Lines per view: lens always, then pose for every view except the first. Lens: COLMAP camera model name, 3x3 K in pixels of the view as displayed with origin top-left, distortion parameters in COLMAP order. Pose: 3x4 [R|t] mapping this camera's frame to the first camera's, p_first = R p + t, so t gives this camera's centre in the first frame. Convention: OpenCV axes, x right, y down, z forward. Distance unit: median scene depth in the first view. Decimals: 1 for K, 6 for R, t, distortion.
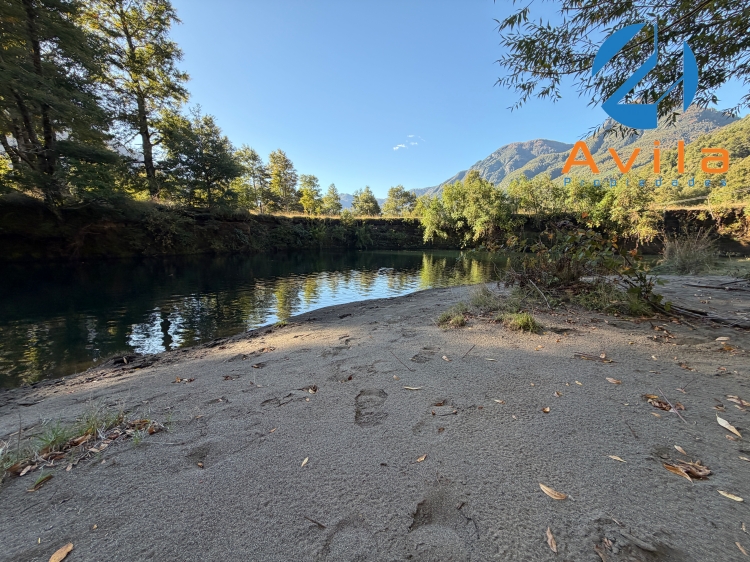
lens RADIAL K [[296.8, 0, 373.4], [0, 296.8, 282.3], [0, 0, 1]] dist [0.000669, -0.000031]
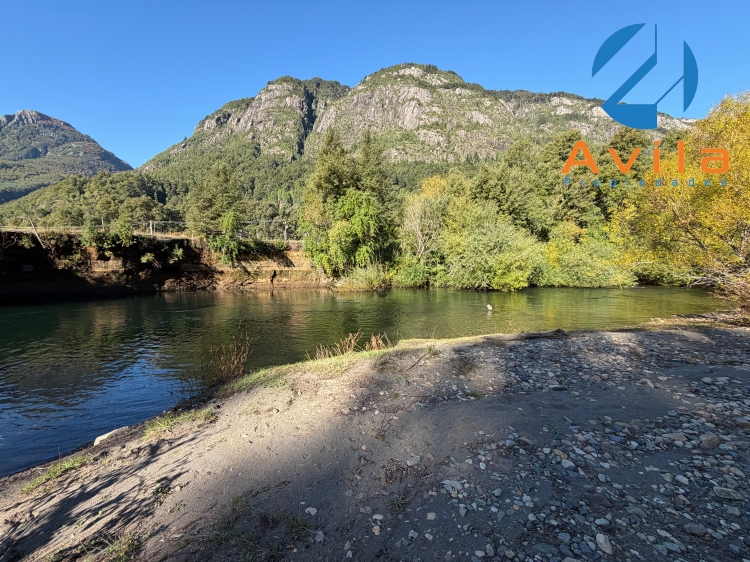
lens RADIAL K [[296.8, 0, 374.0], [0, 296.8, 281.4], [0, 0, 1]] dist [0.000669, -0.000031]
pose [[0.044785, -0.053301, 0.997574, 0.476549], [0.142236, 0.988743, 0.046444, -0.054708], [-0.988819, 0.139810, 0.051862, 0.198920]]
